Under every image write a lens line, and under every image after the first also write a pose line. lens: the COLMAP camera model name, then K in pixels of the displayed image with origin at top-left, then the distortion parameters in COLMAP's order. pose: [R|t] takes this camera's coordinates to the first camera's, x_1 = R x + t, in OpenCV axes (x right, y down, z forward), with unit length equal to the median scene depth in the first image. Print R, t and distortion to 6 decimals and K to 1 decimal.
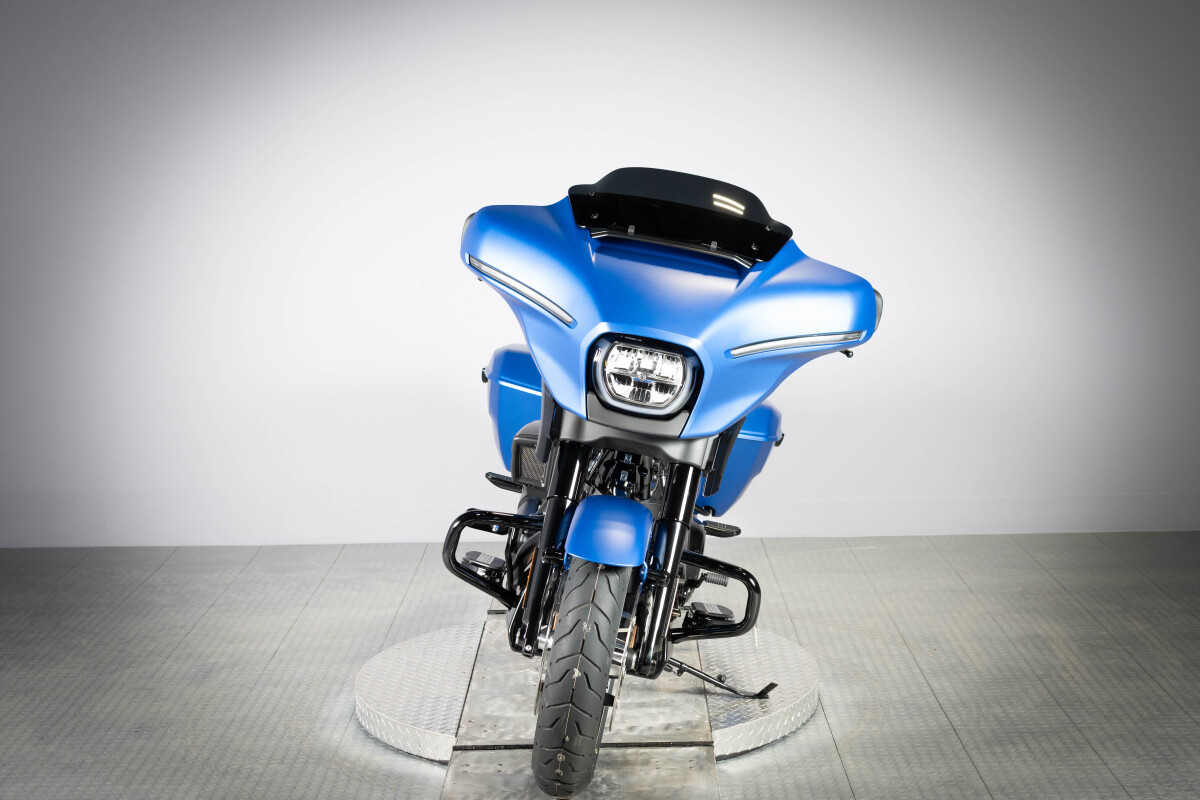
lens RADIAL K [[1784.6, 0, 599.1], [0, 1784.6, 402.9], [0, 0, 1]] dist [0.024878, 0.033744]
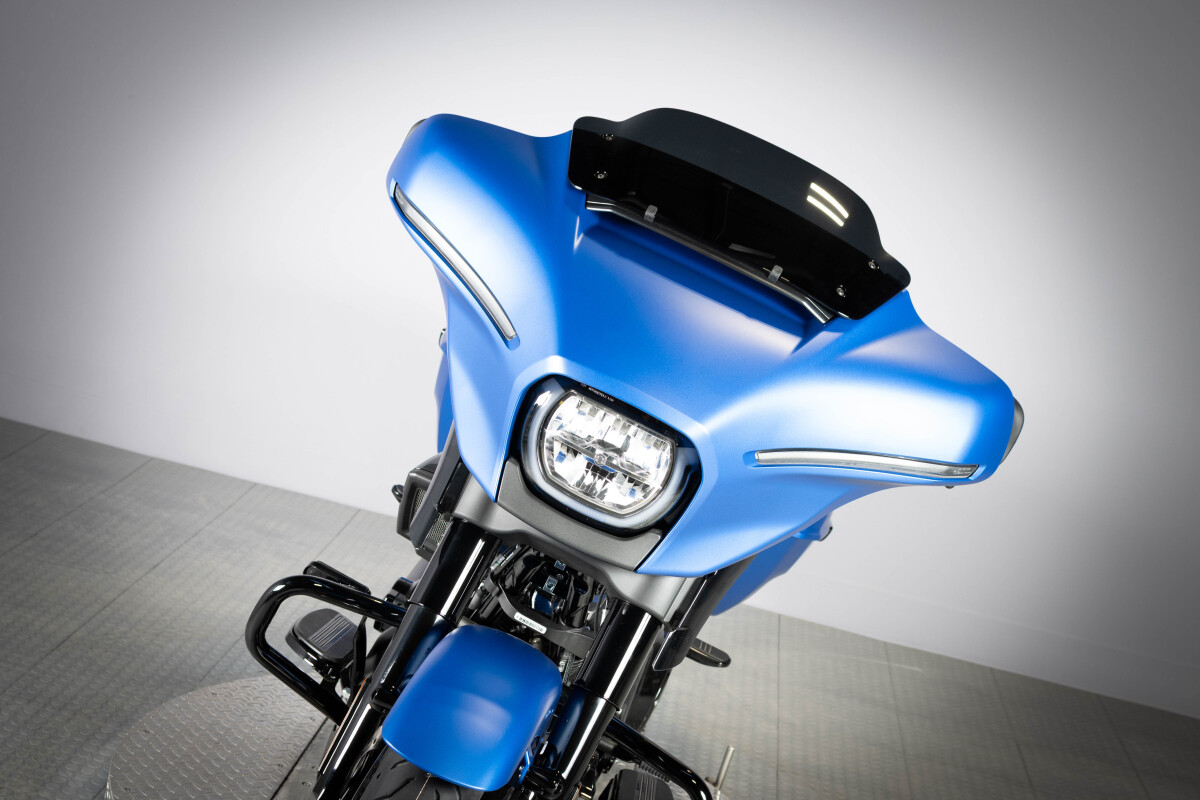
lens RADIAL K [[1822.9, 0, 599.8], [0, 1822.9, 397.3], [0, 0, 1]] dist [-0.004932, 0.054646]
pose [[0.966140, 0.254624, -0.041727, 0.042784], [-0.252128, 0.966013, 0.057015, -0.067039], [0.054826, -0.044564, 0.997501, 0.377704]]
